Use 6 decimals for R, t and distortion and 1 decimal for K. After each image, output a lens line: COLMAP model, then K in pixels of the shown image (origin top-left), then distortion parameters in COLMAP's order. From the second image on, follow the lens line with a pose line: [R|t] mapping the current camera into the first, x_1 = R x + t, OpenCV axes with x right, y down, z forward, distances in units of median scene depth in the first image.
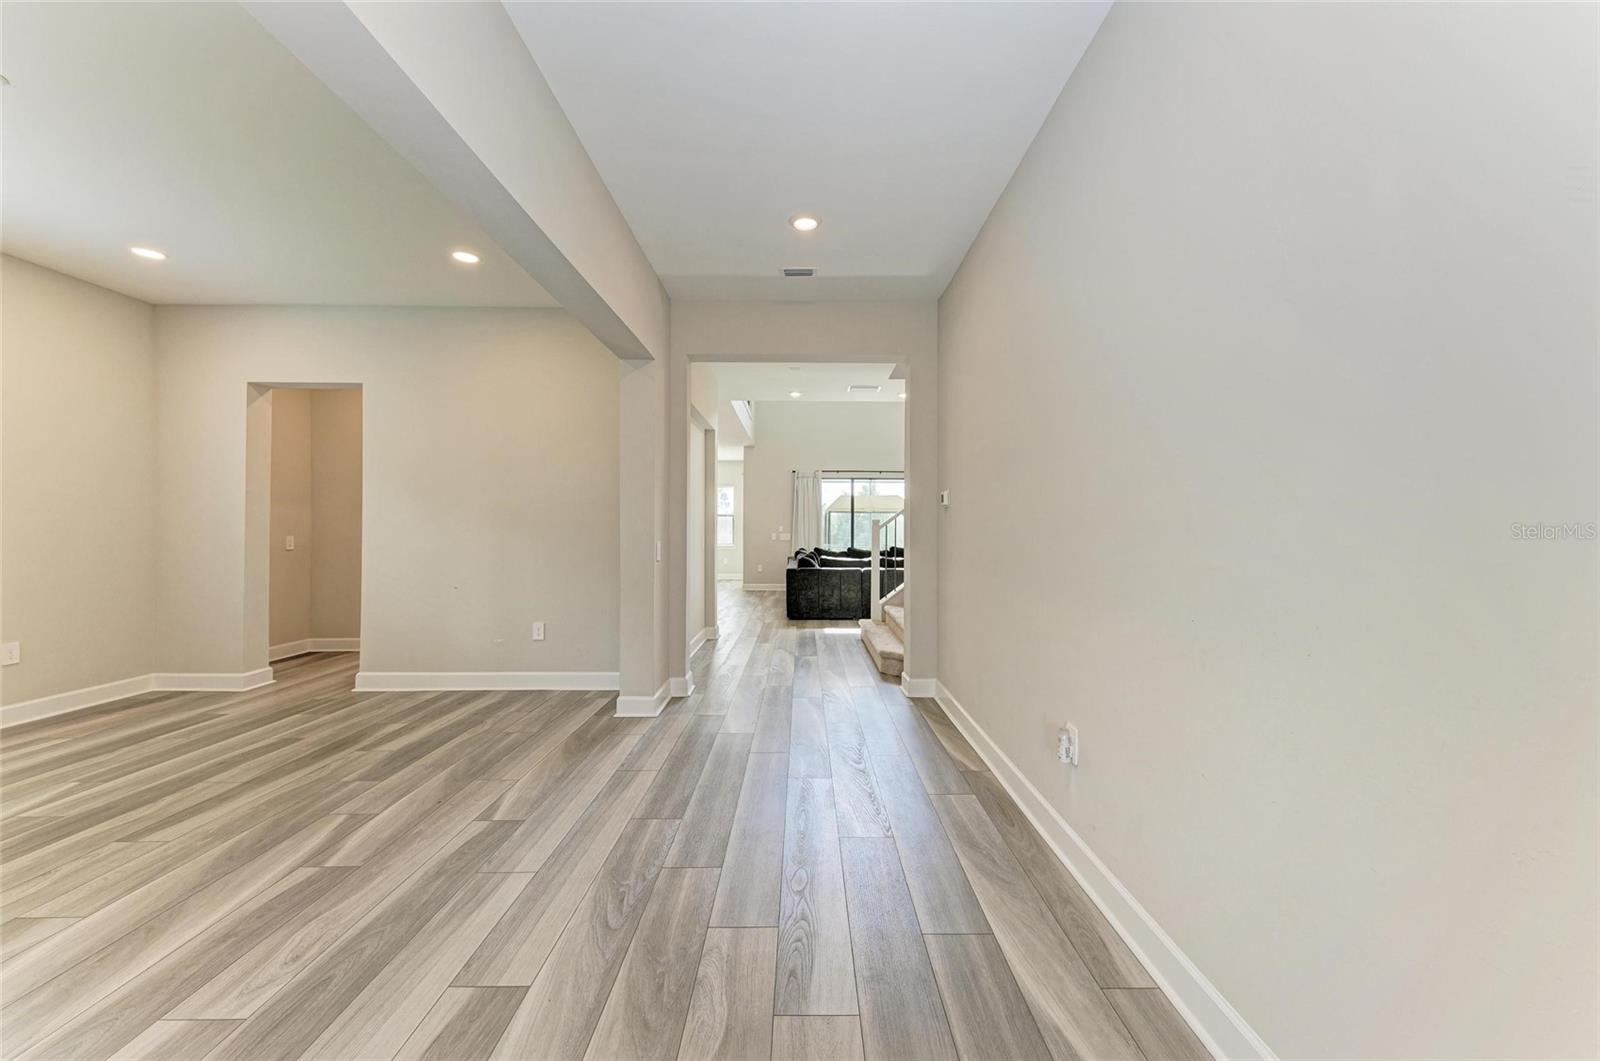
lens RADIAL K [[632.2, 0, 819.5], [0, 632.2, 516.0], [0, 0, 1]] dist [0.012409, -0.000829]
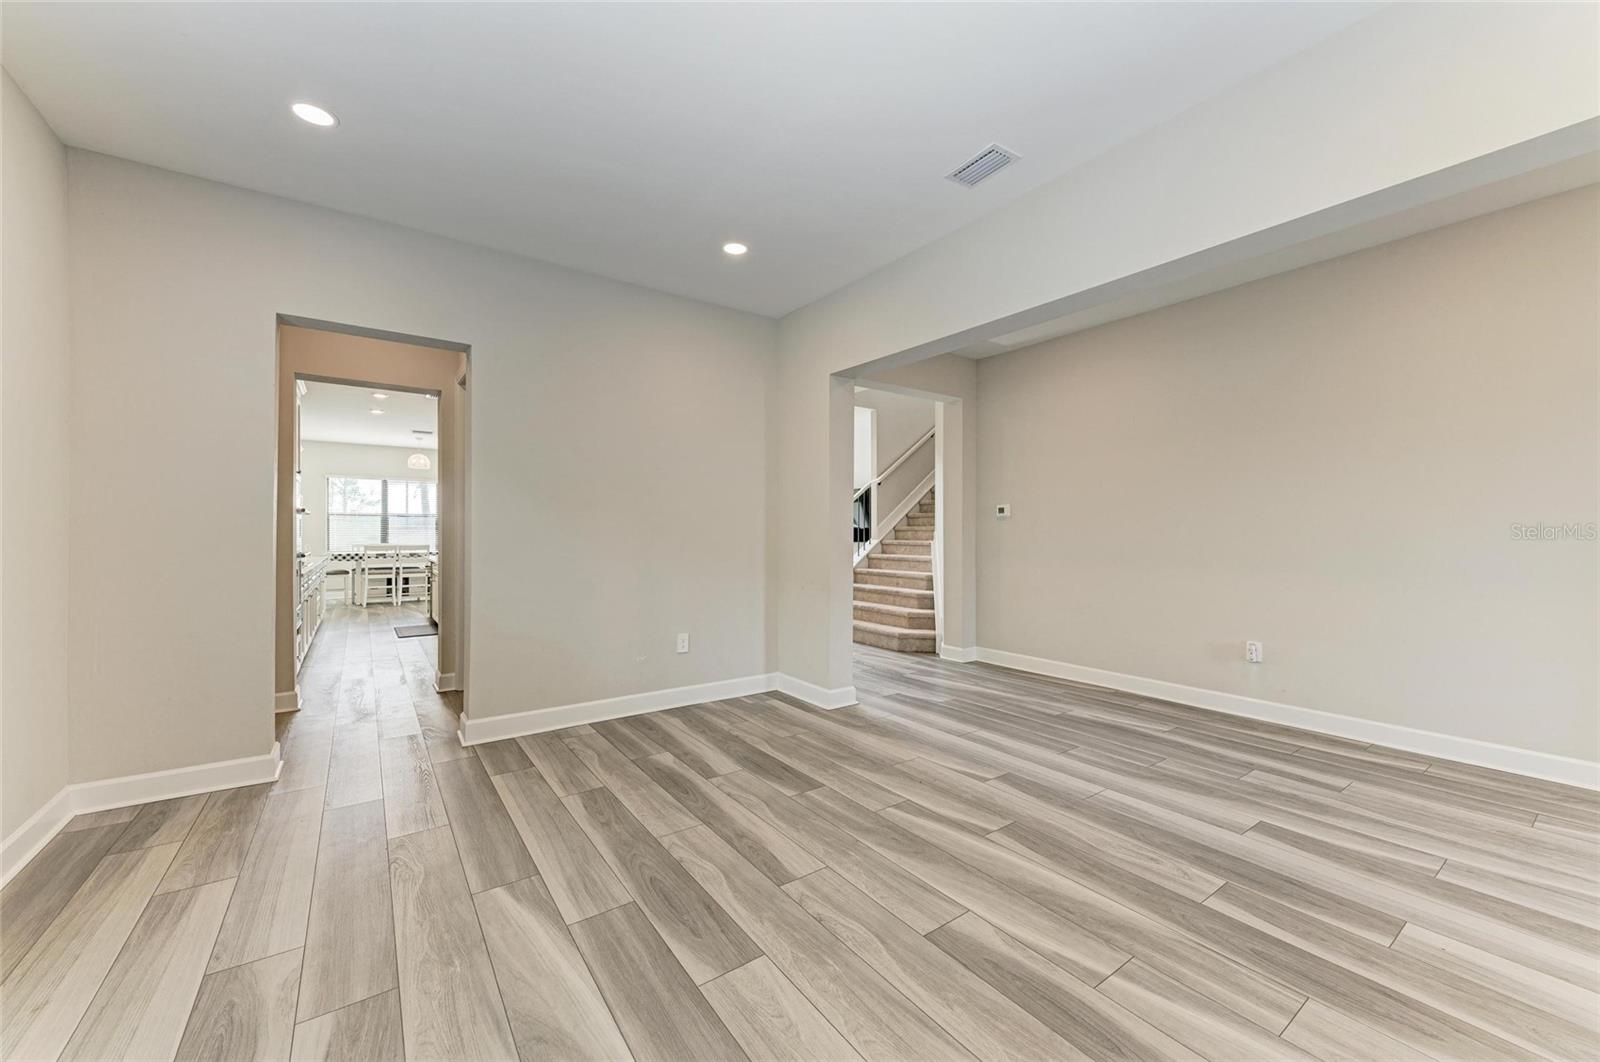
lens RADIAL K [[632.2, 0, 798.7], [0, 632.2, 528.1], [0, 0, 1]] dist [0.012409, -0.000829]
pose [[0.804551, 0.003601, 0.593872, -1.140391], [-0.008855, 0.999943, 0.005932, 0.008777], [-0.593817, -0.010032, 0.804537, 0.208278]]
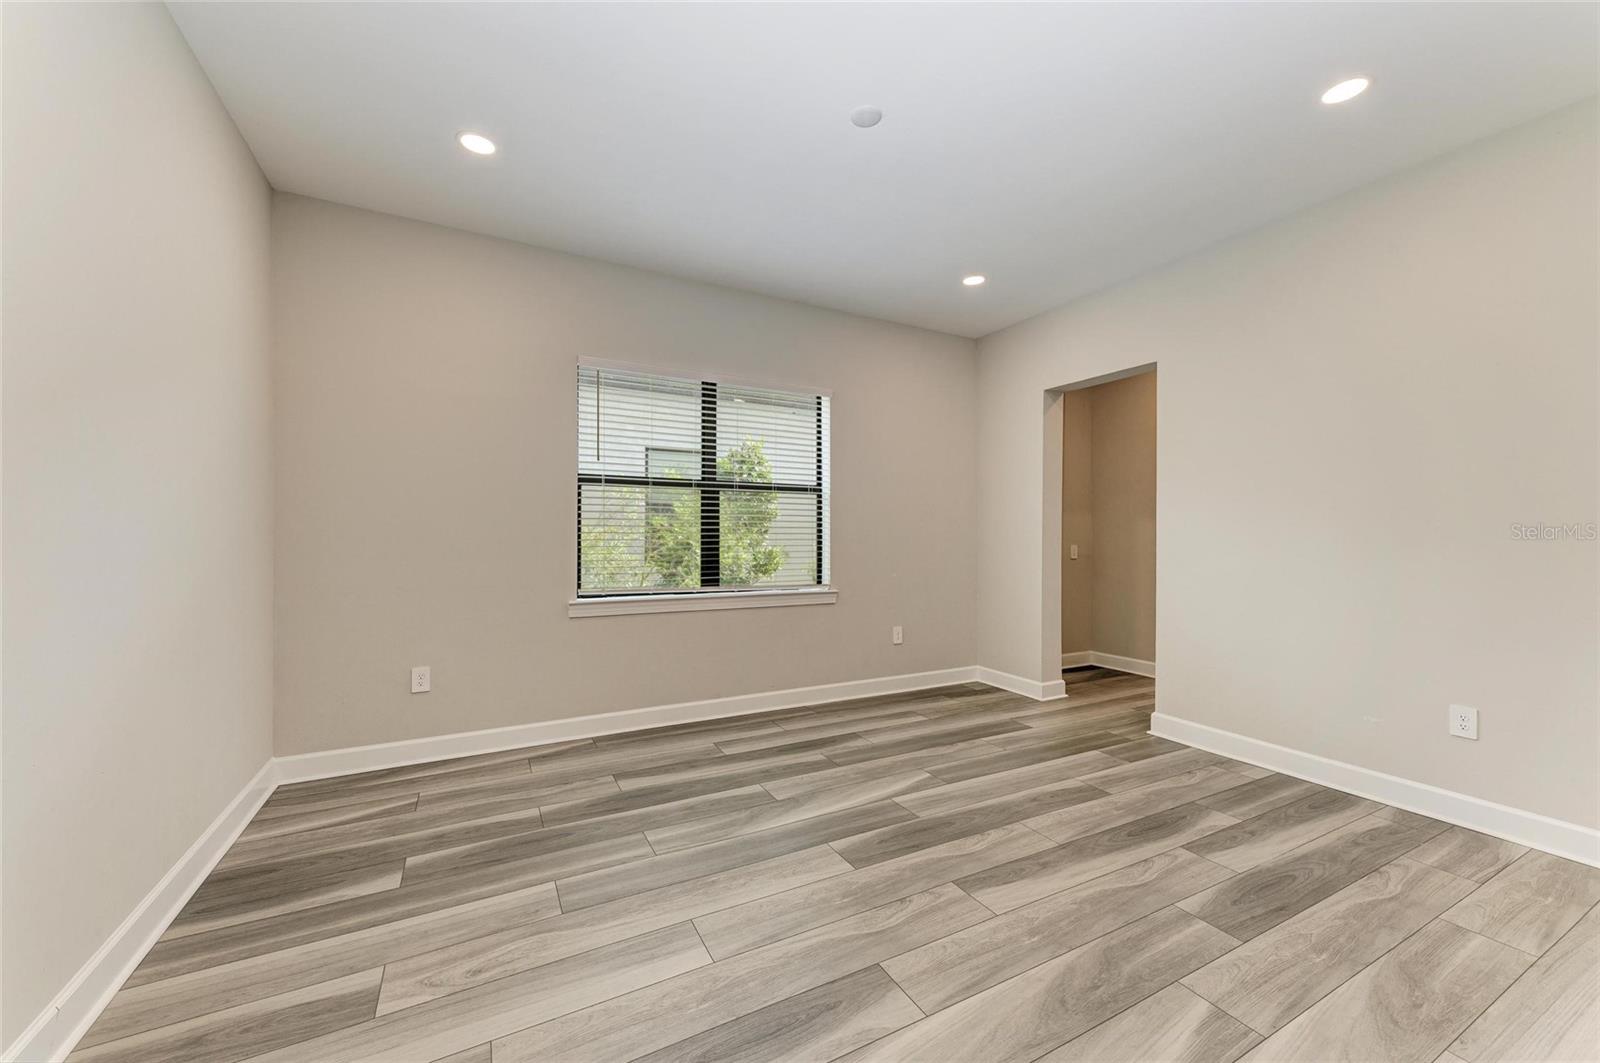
lens RADIAL K [[632.2, 0, 808.8], [0, 632.2, 527.6], [0, 0, 1]] dist [0.012409, -0.000829]
pose [[0.487388, 0.002010, -0.873183, -0.305246], [-0.002065, 0.999997, 0.001149, 0.010457], [0.873183, 0.001244, 0.487391, 0.283718]]
